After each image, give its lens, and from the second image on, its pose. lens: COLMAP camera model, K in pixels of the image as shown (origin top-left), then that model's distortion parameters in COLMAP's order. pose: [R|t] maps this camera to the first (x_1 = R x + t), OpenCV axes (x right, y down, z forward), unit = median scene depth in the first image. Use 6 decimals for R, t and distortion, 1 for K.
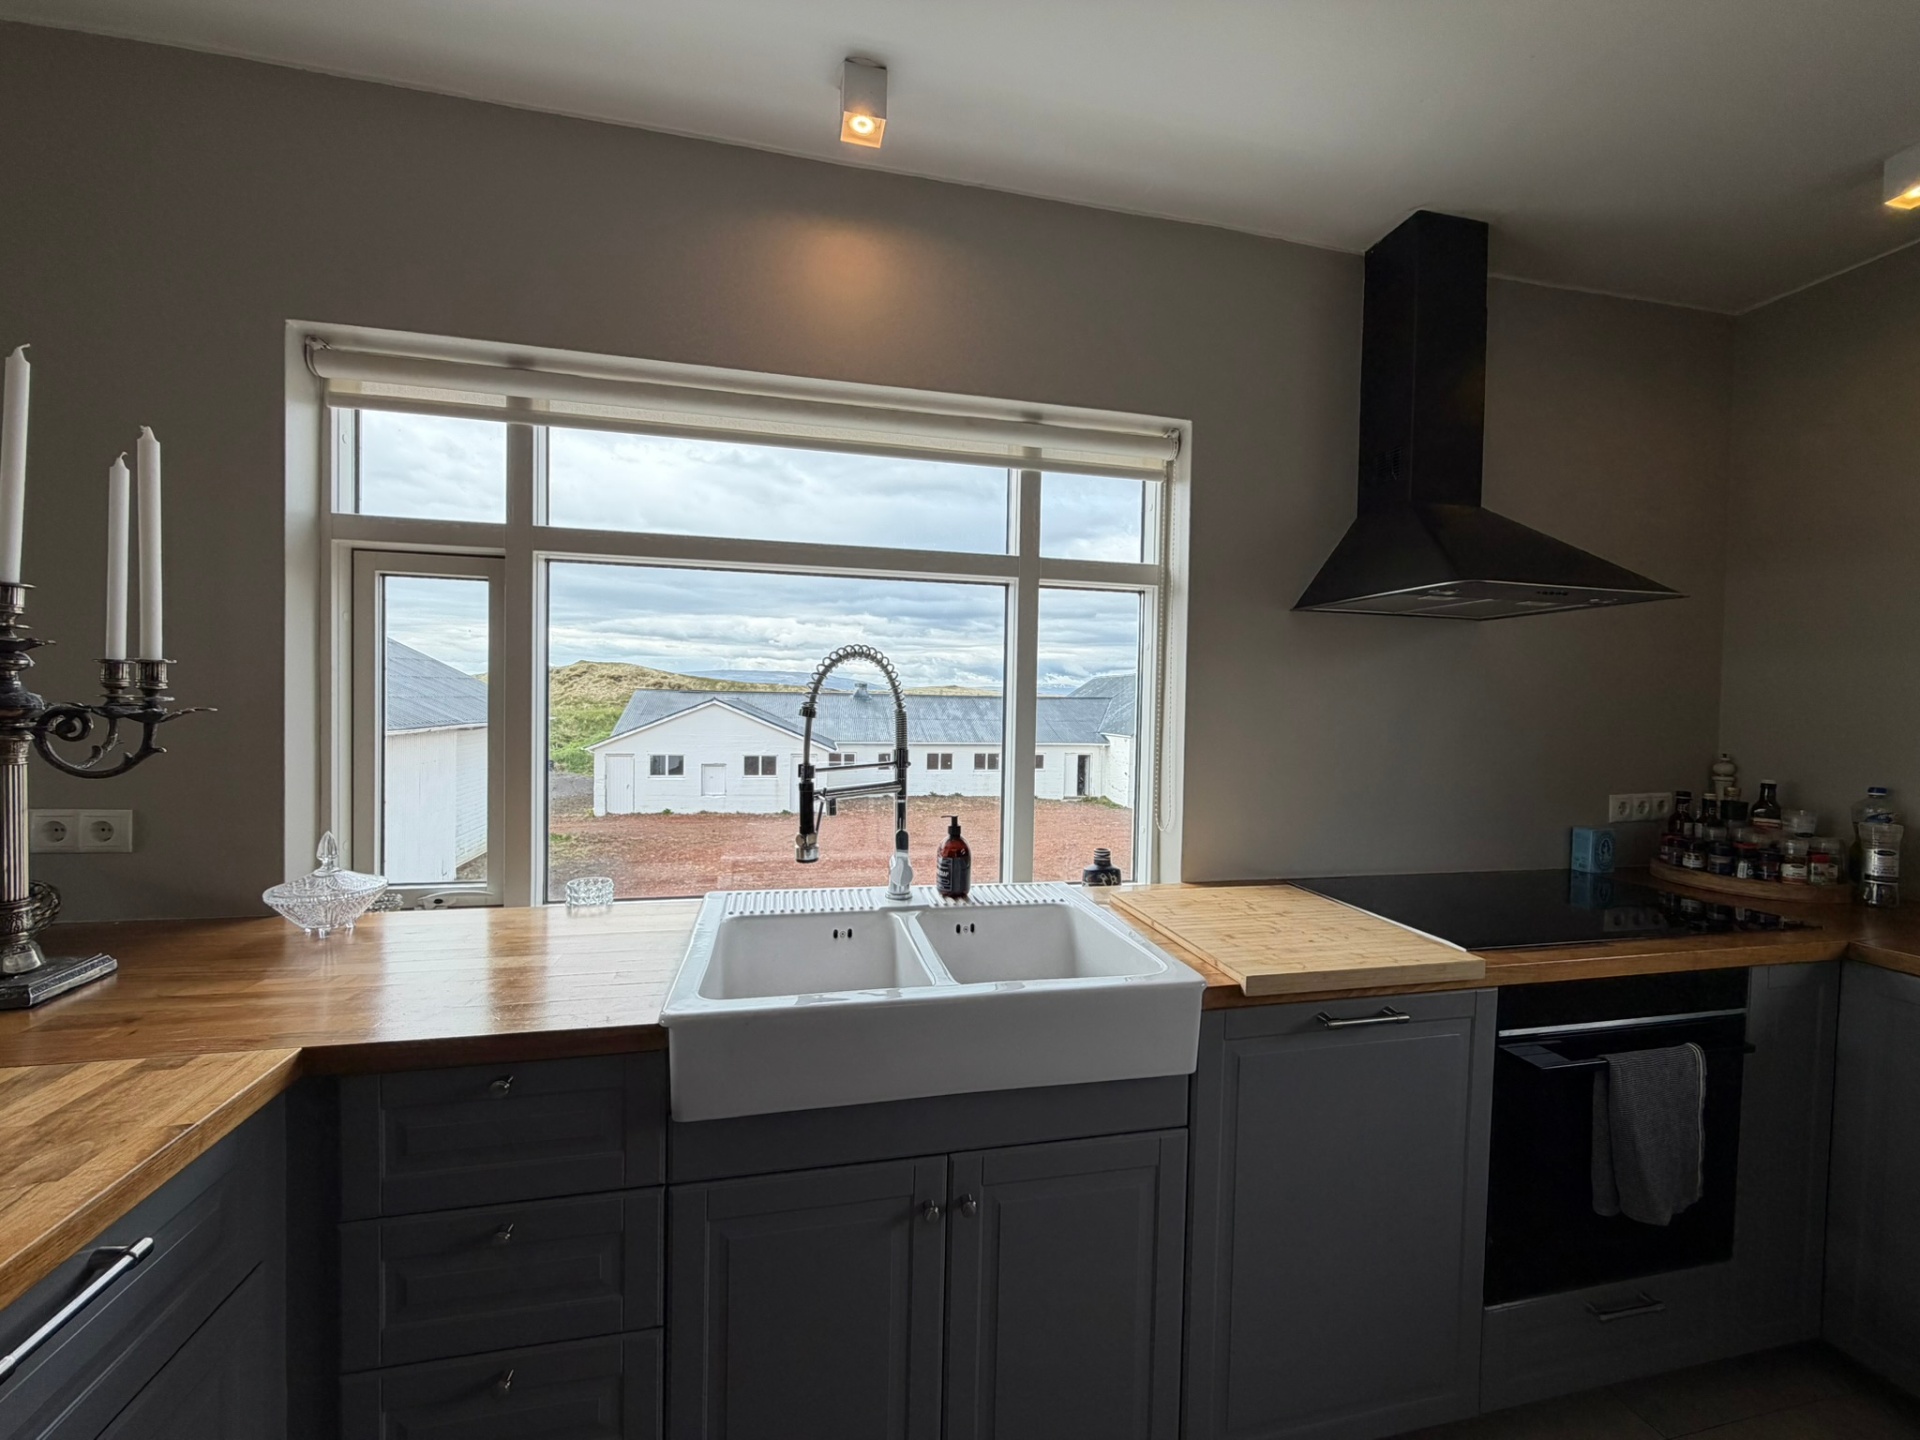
lens RADIAL K [[763.4, 0, 972.1], [0, 763.4, 717.5], [0, 0, 1]] dist [0.000709, 0.000075]
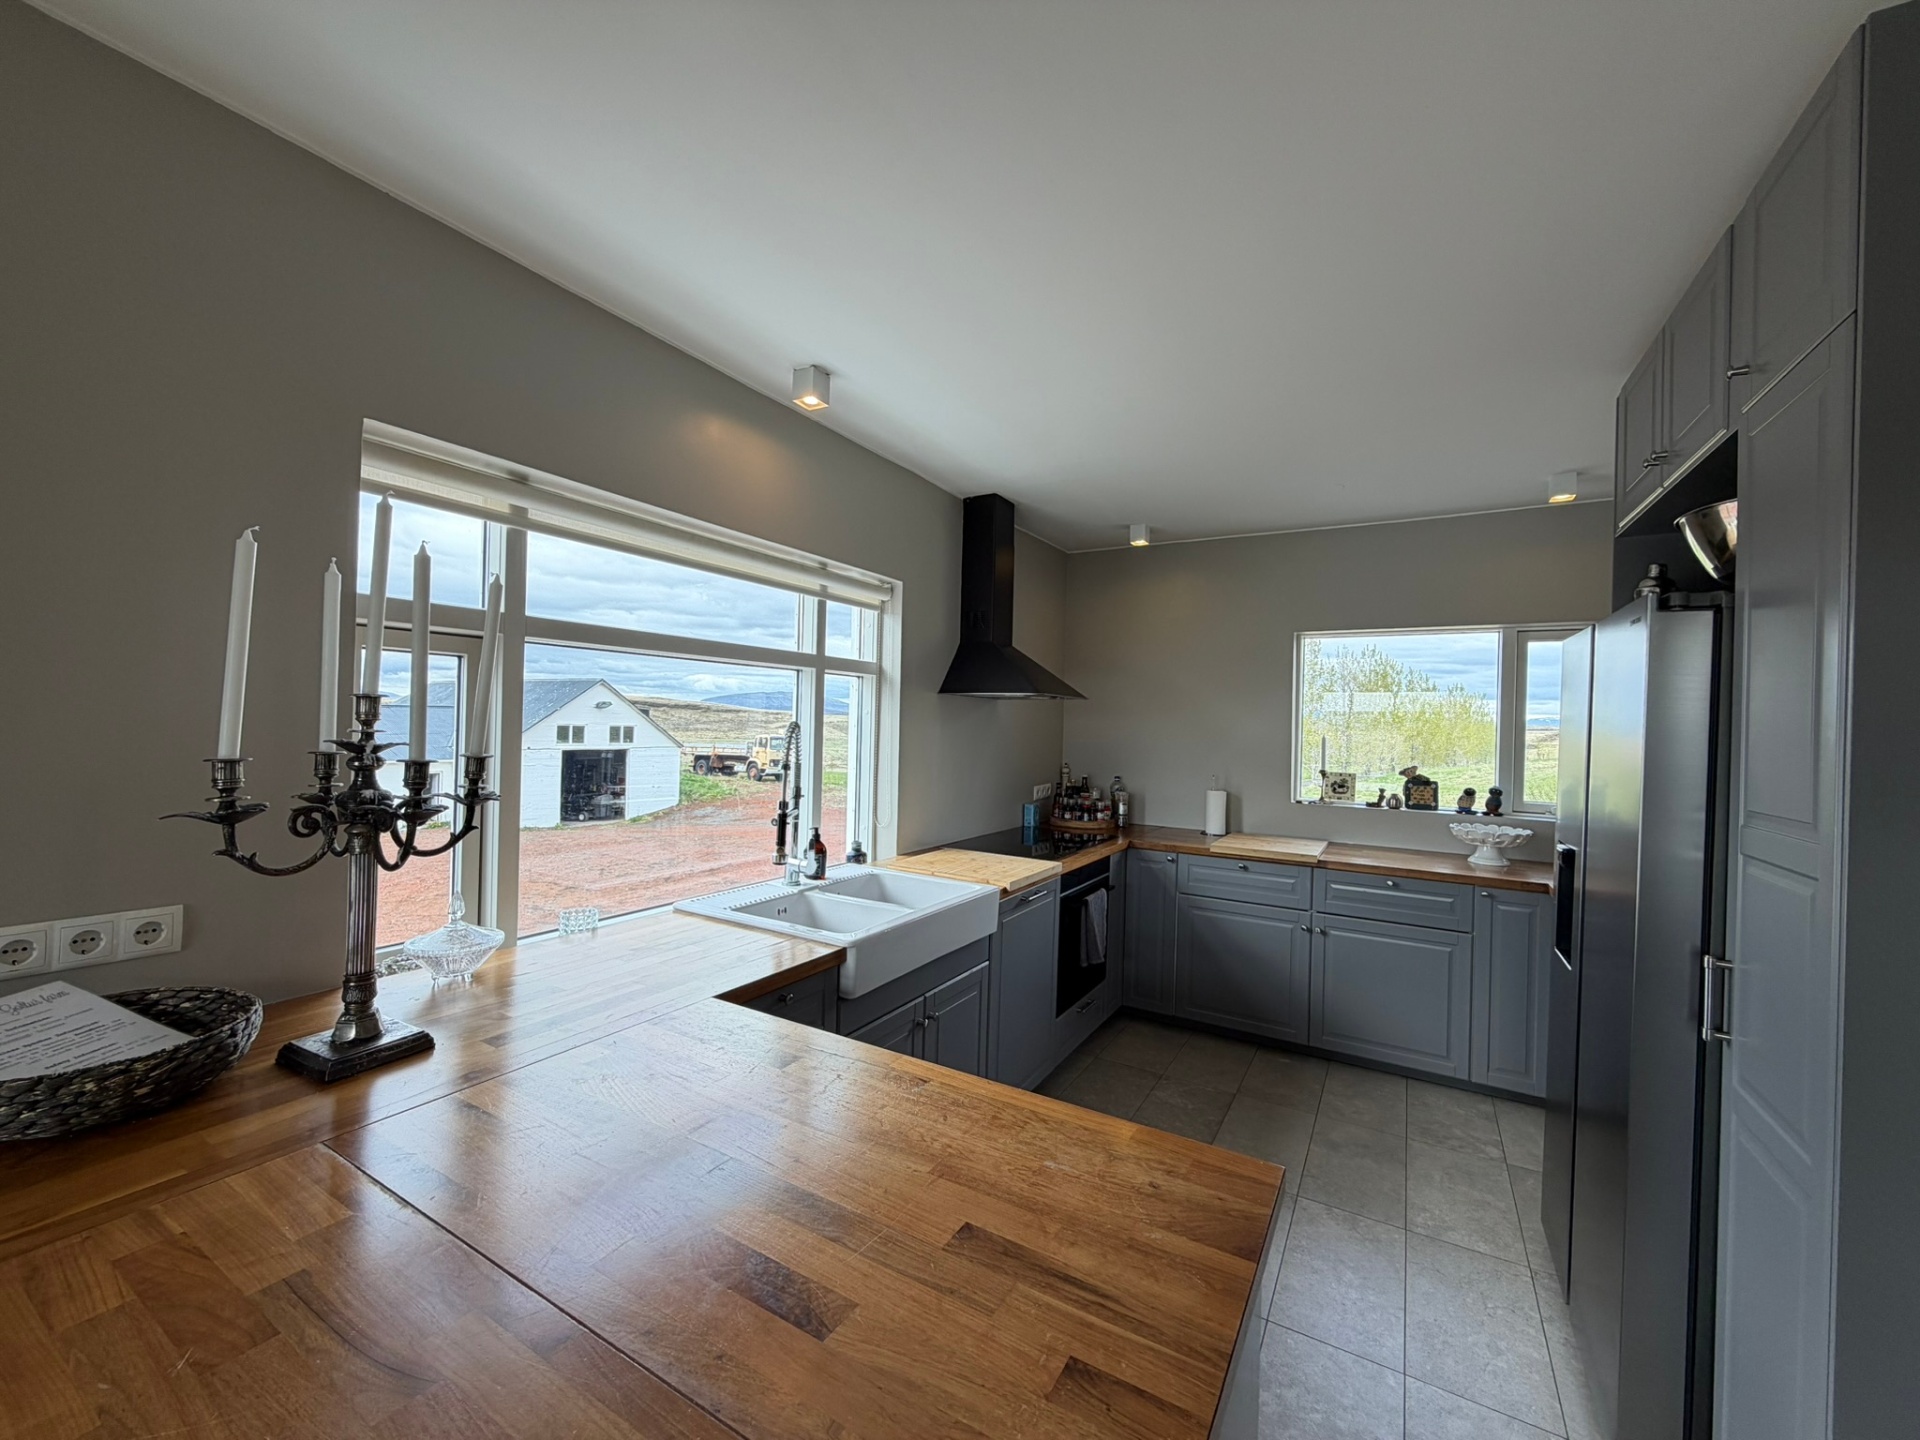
lens RADIAL K [[763.4, 0, 956.2], [0, 763.4, 715.8], [0, 0, 1]] dist [0.000709, 0.000075]
pose [[0.687912, 0.003796, 0.725784, -0.856414], [0.005593, 0.999929, -0.010531, -0.072267], [-0.725772, 0.011303, 0.687842, -0.250029]]
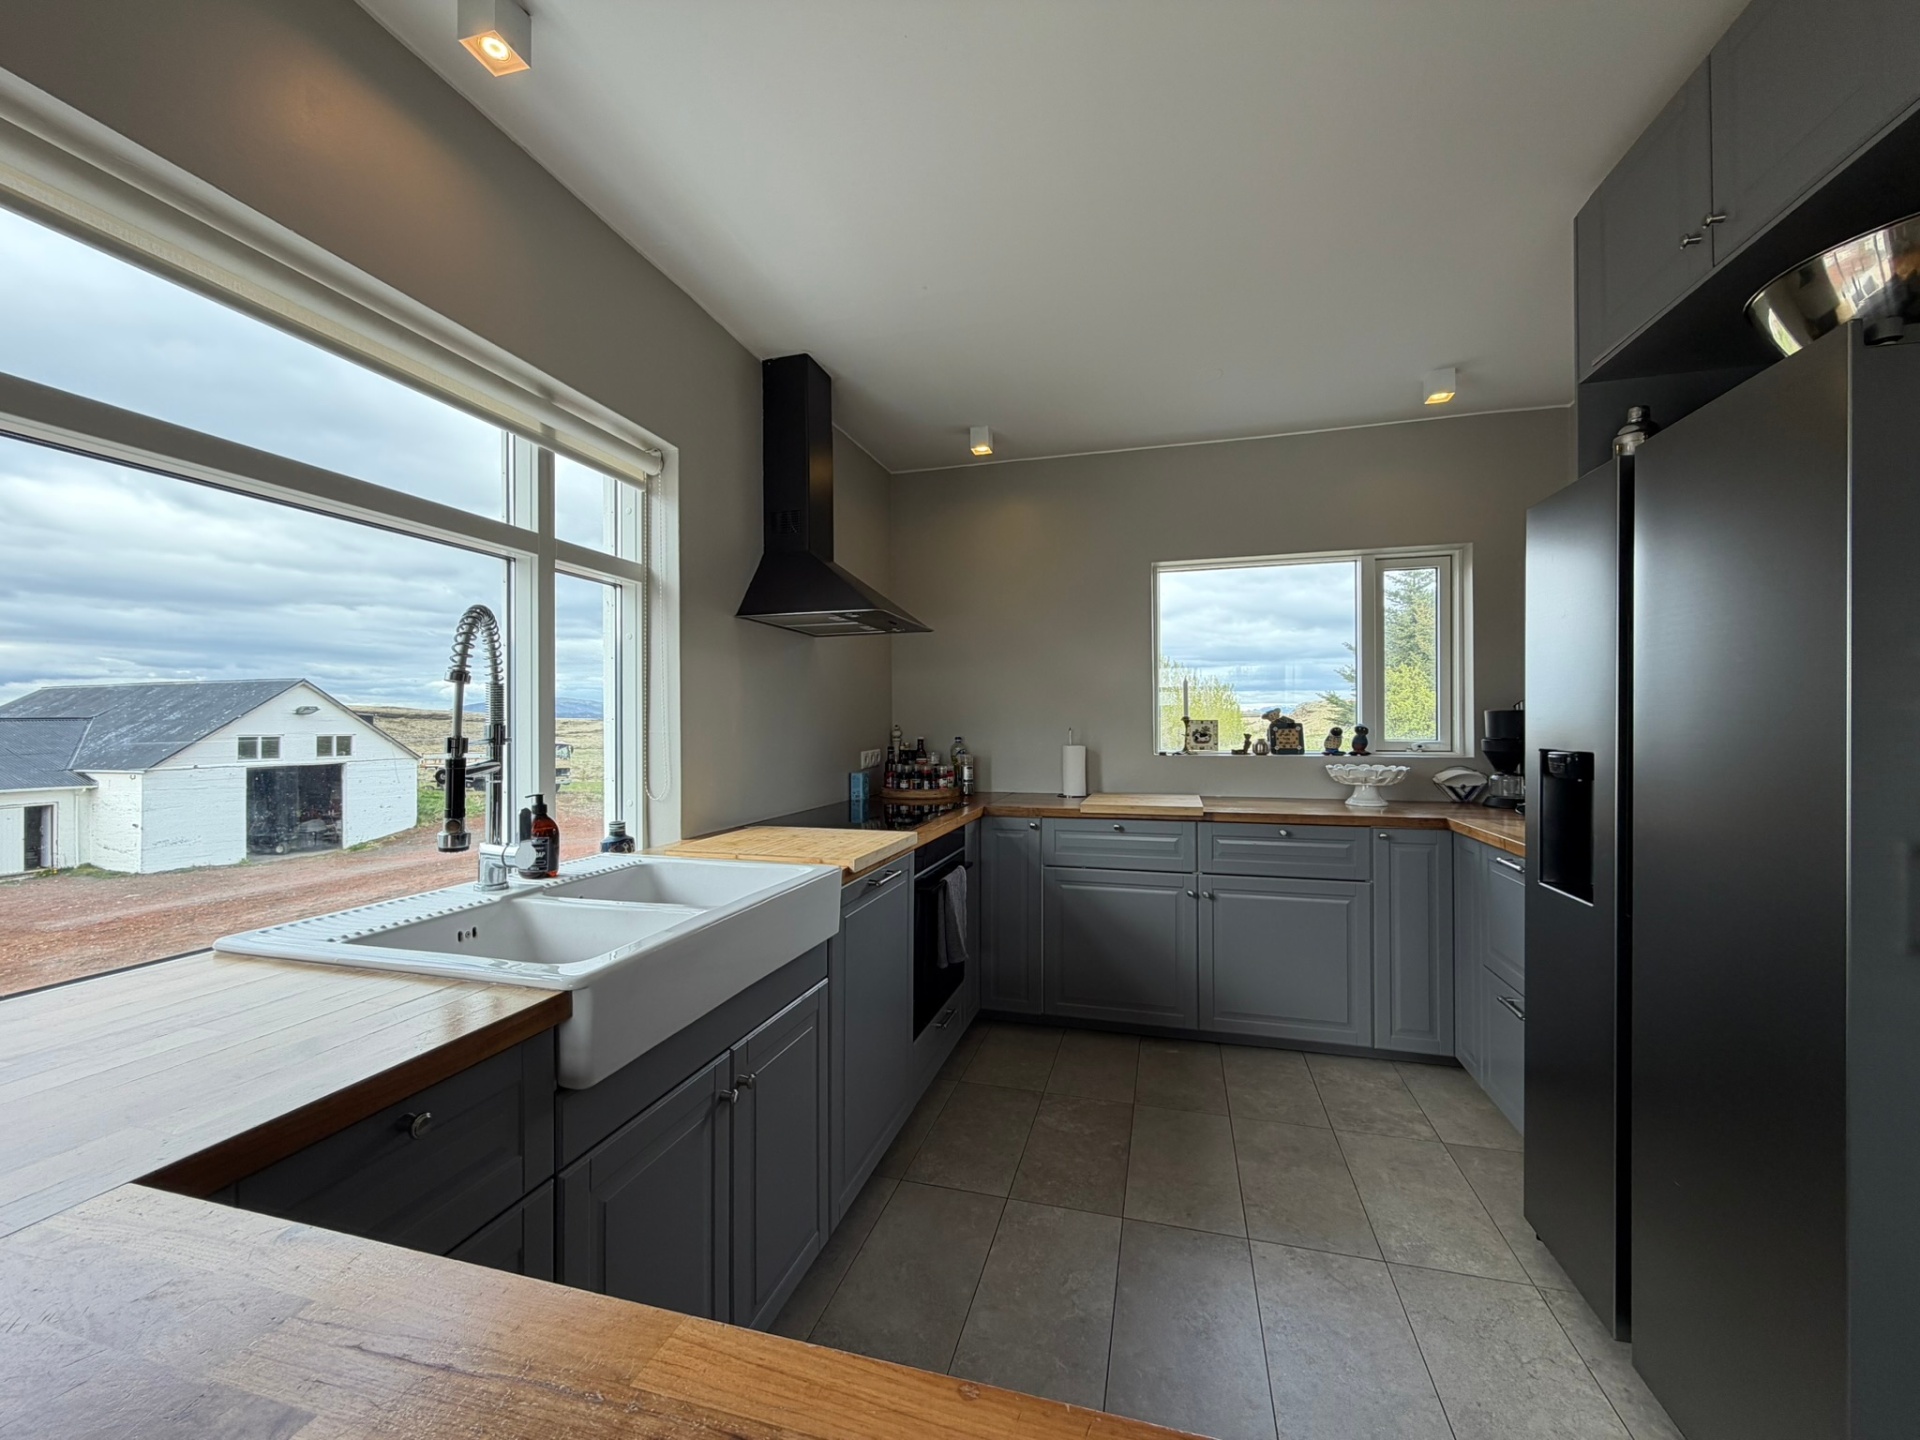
lens RADIAL K [[763.4, 0, 954.5], [0, 763.4, 717.4], [0, 0, 1]] dist [0.000709, 0.000075]
pose [[0.477407, -0.014493, 0.878563, -0.551494], [0.036375, 0.999333, -0.003281, 0.048605], [-0.877929, 0.033525, 0.477615, 0.071072]]
